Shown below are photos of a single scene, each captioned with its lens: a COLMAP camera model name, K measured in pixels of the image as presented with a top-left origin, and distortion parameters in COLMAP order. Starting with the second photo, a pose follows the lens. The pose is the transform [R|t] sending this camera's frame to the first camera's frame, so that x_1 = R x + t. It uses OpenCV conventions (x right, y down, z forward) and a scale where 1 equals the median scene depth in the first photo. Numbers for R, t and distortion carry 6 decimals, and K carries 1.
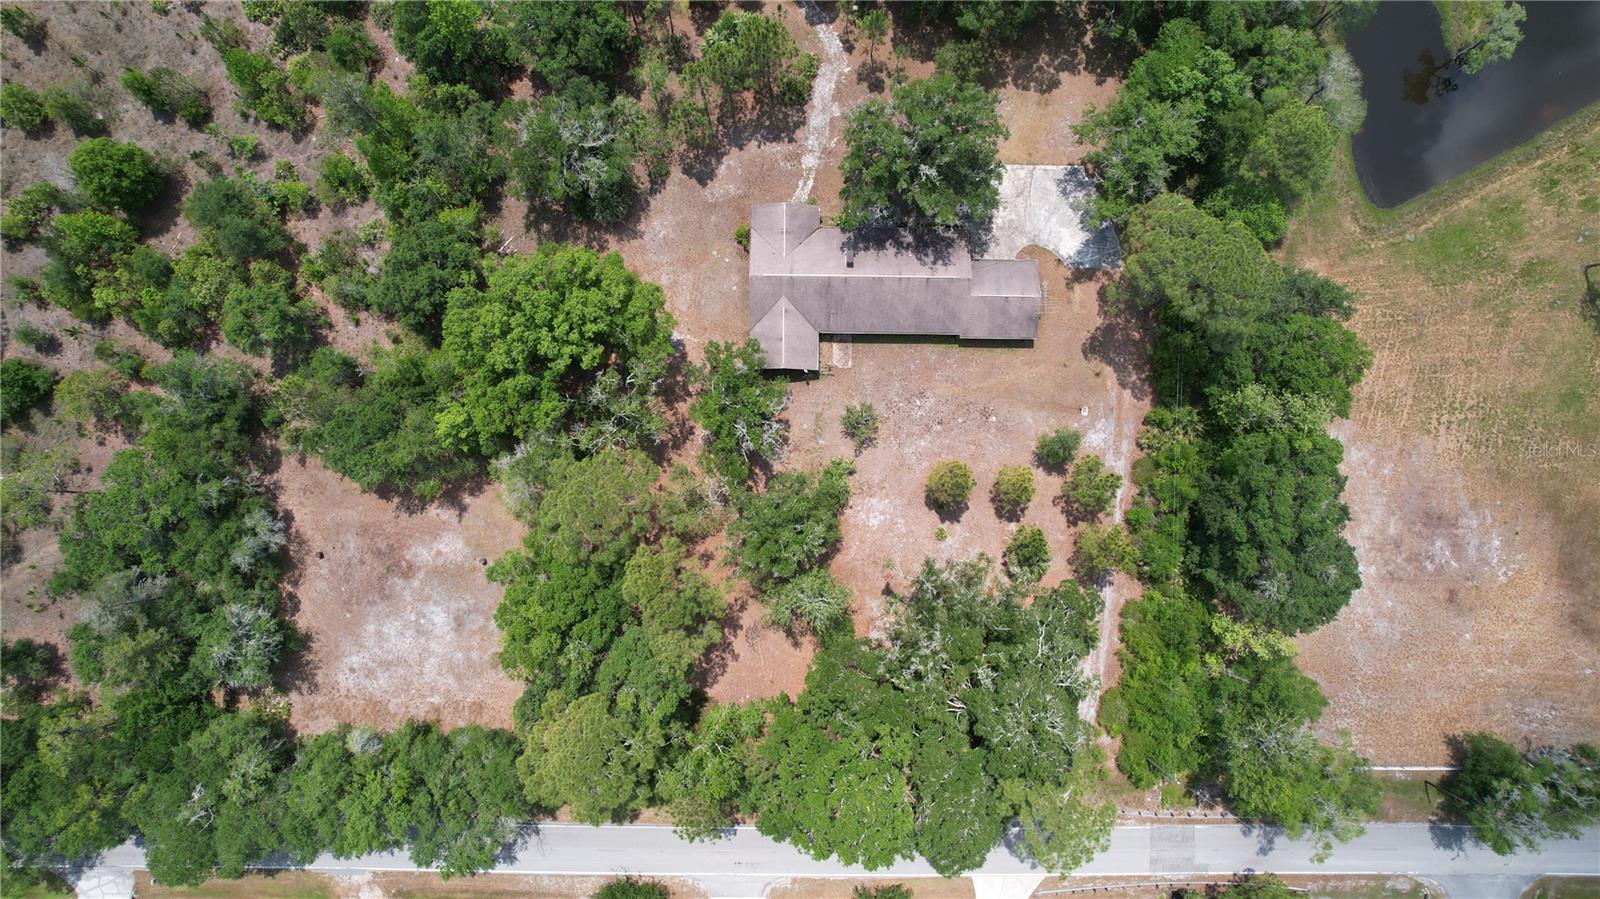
lens RADIAL K [[1047.8, 0, 800.0], [0, 1047.8, 449.5], [0, 0, 1]] dist [-0.080747, 0.078512]
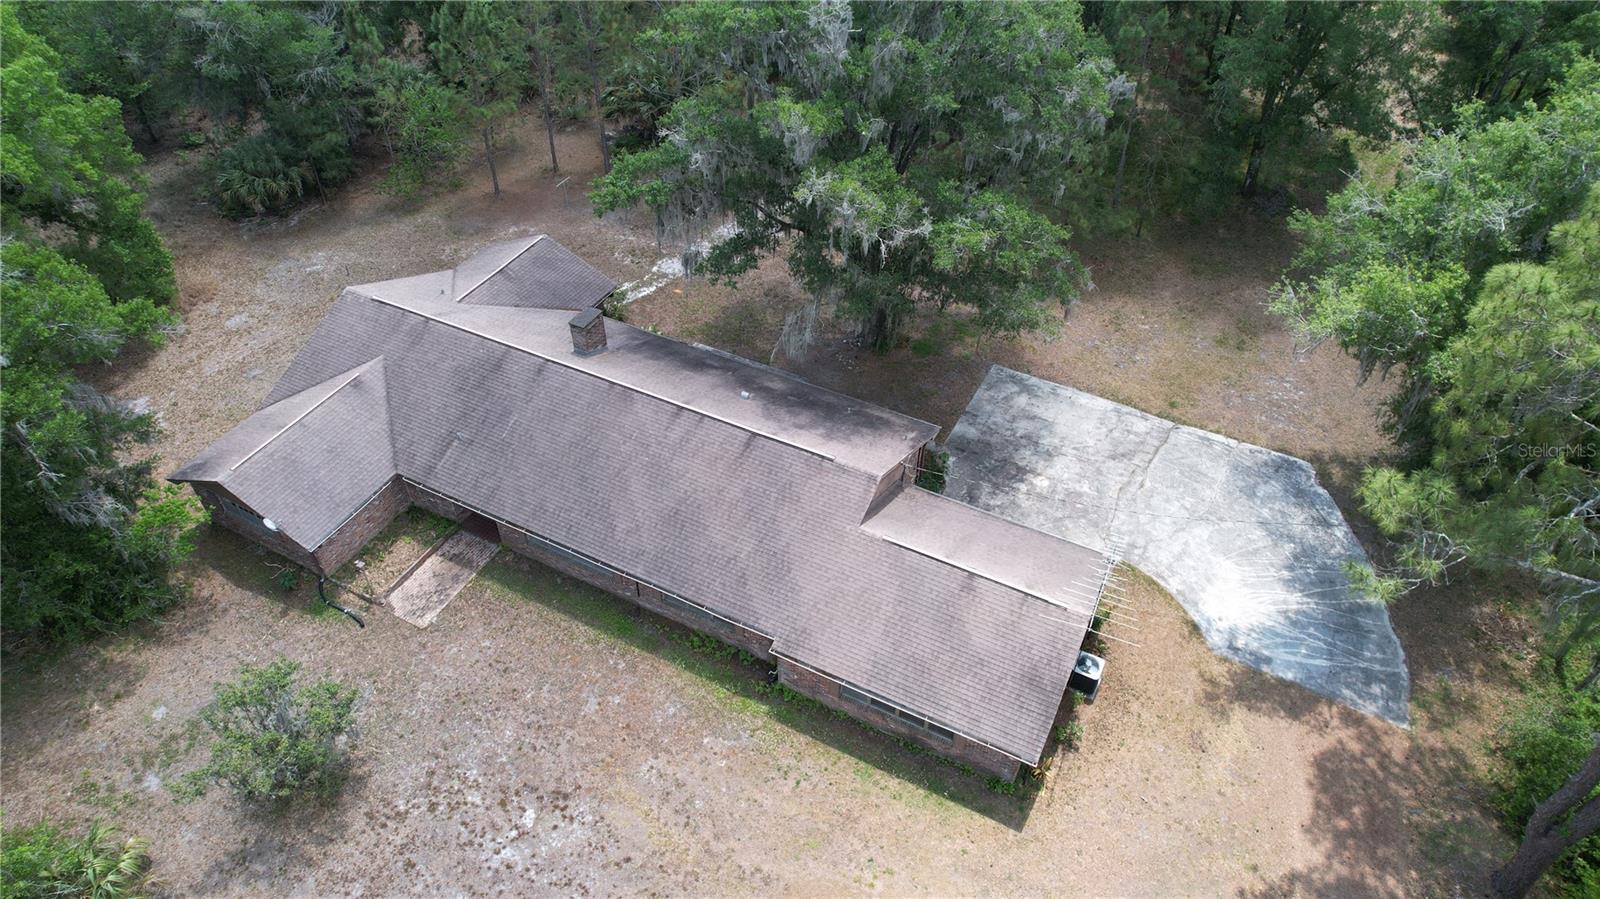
lens RADIAL K [[1046.4, 0, 792.1], [0, 1046.4, 446.5], [0, 0, 1]] dist [-0.078337, 0.078097]
pose [[0.886874, 0.288971, -0.360486, 0.239823], [-0.461756, 0.580318, -0.670829, 0.045293], [0.015346, 0.761398, 0.648104, 0.764844]]
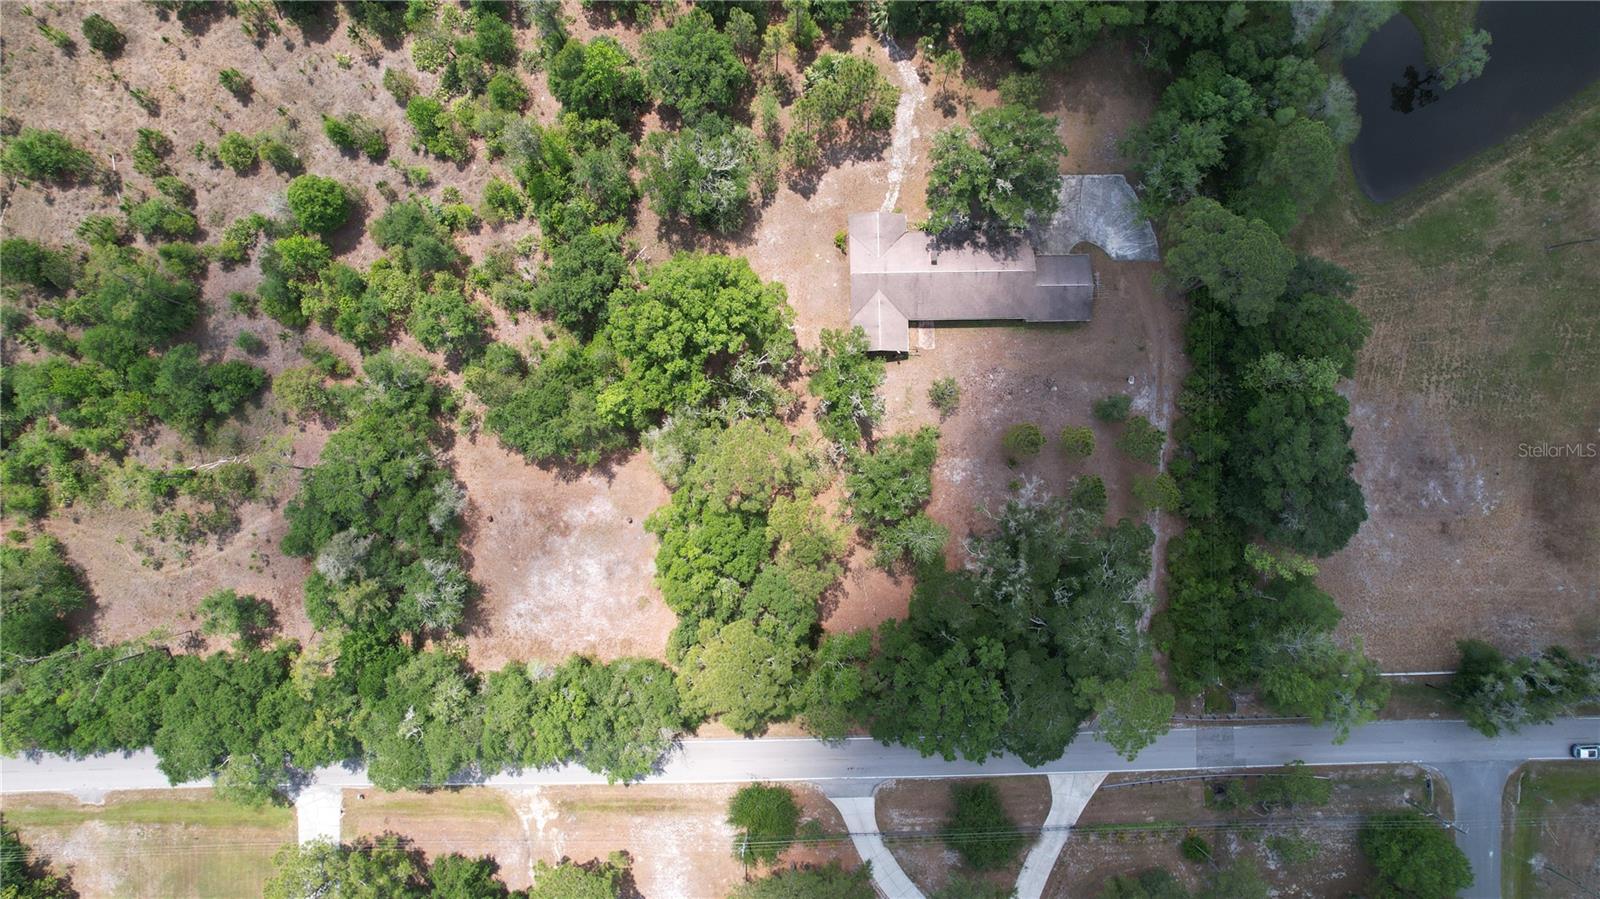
lens RADIAL K [[1047.8, 0, 800.0], [0, 1047.8, 449.5], [0, 0, 1]] dist [-0.080747, 0.078512]
pose [[0.999631, -0.026954, -0.003469, -0.104034], [0.026956, 0.999636, 0.000626, 0.031641], [0.003451, -0.000719, 0.999994, -0.191992]]
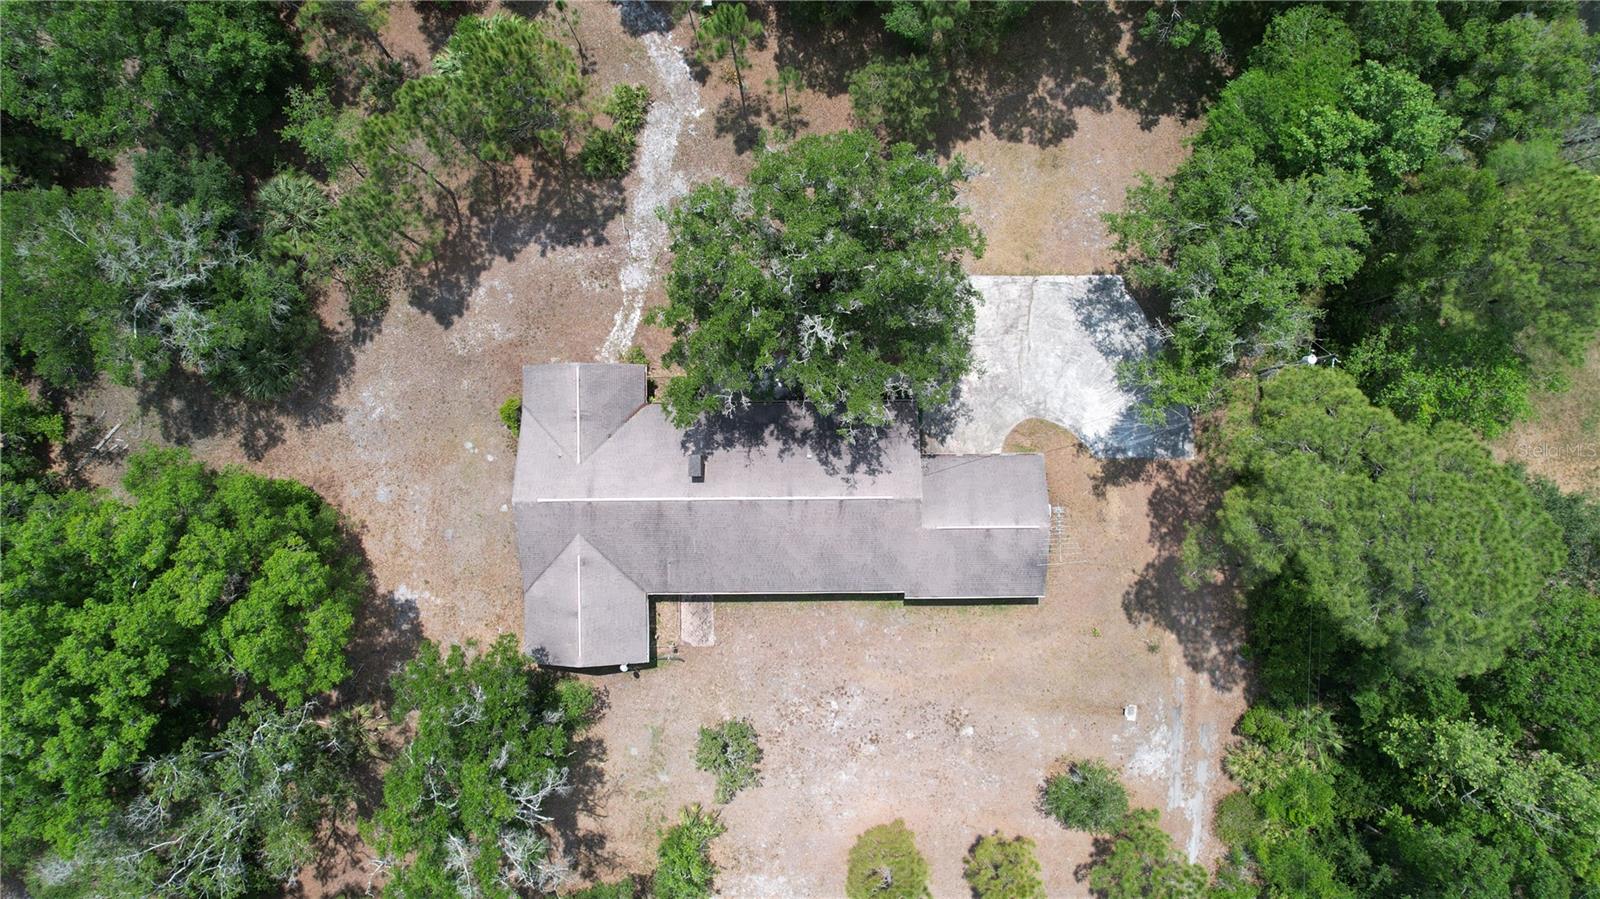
lens RADIAL K [[1046.4, 0, 792.1], [0, 1046.4, 446.5], [0, 0, 1]] dist [-0.078337, 0.078097]
pose [[0.999798, -0.019142, -0.006154, 0.097394], [0.019135, 0.999816, -0.001105, -0.184325], [0.006174, 0.000987, 0.999980, 0.439822]]
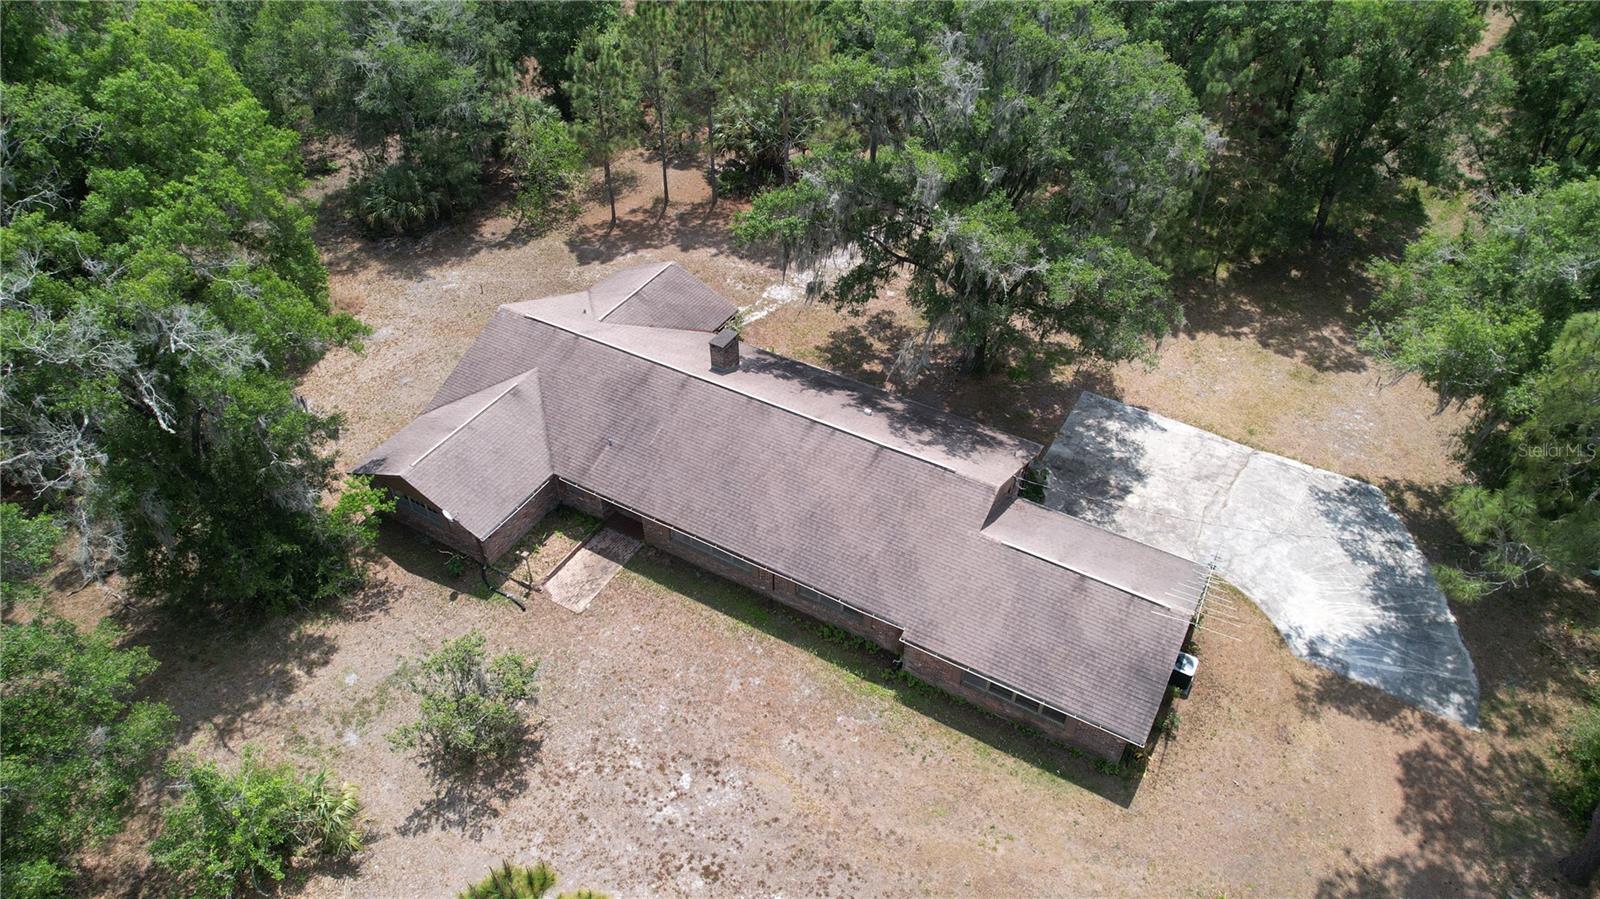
lens RADIAL K [[1046.4, 0, 792.1], [0, 1046.4, 446.5], [0, 0, 1]] dist [-0.078337, 0.078097]
pose [[0.867448, 0.304205, -0.393691, 0.227138], [-0.497342, 0.551796, -0.669457, 0.084971], [0.013585, 0.776518, 0.629948, 0.745690]]
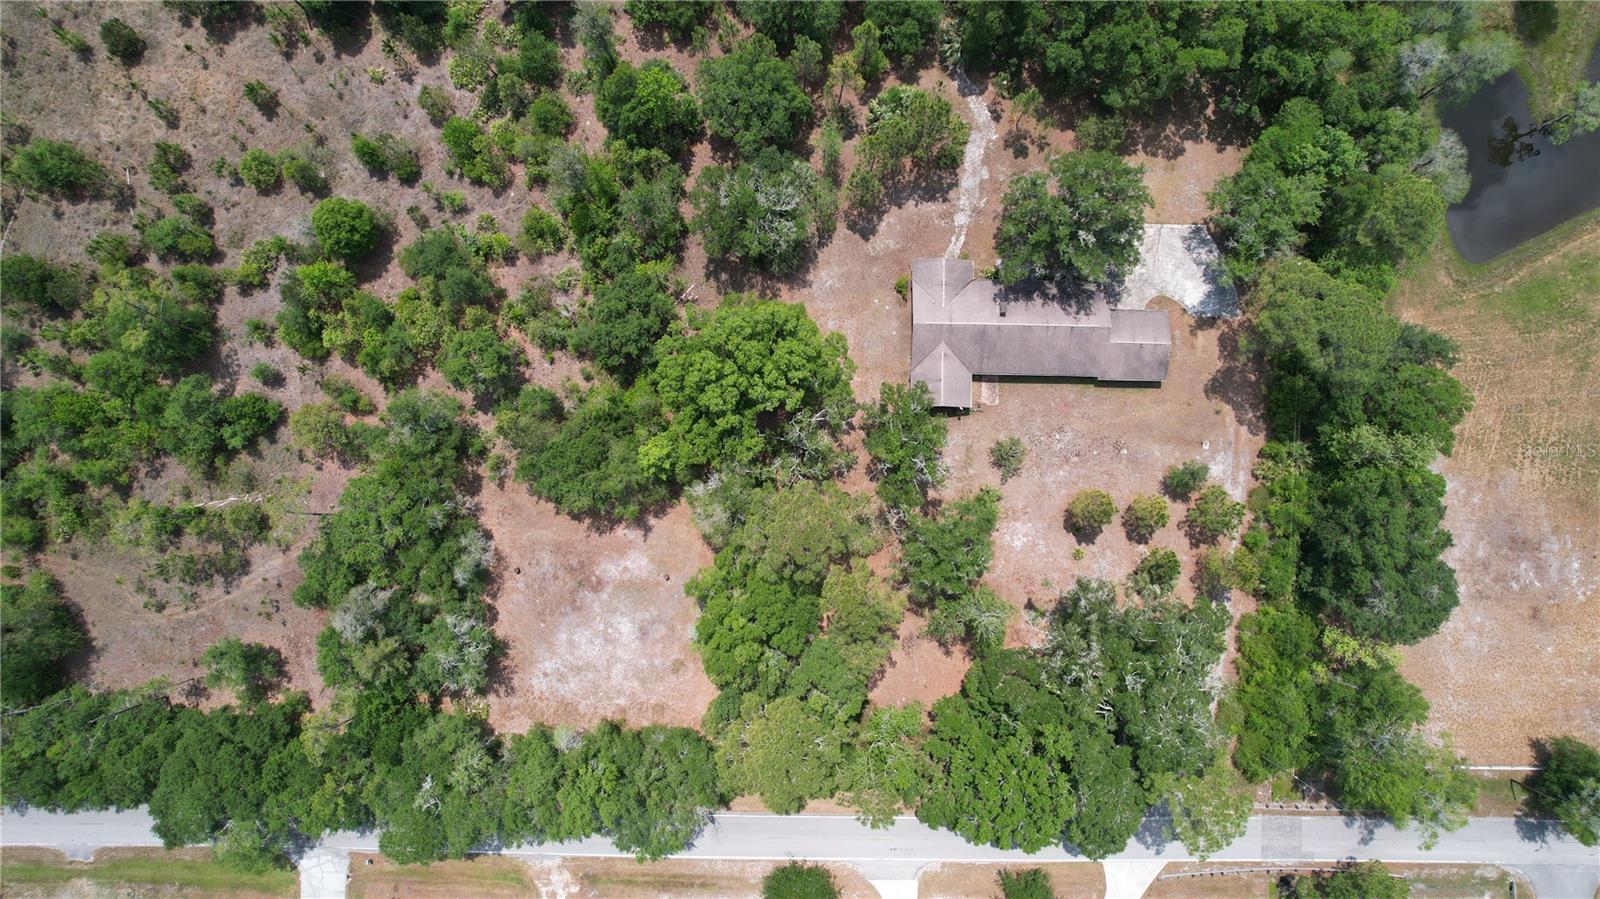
lens RADIAL K [[1047.8, 0, 800.0], [0, 1047.8, 449.5], [0, 0, 1]] dist [-0.080747, 0.078512]
pose [[0.999973, 0.005868, -0.004345, -0.158093], [-0.005880, 0.999979, -0.002715, -0.026501], [0.004329, 0.002741, 0.999987, -0.115295]]
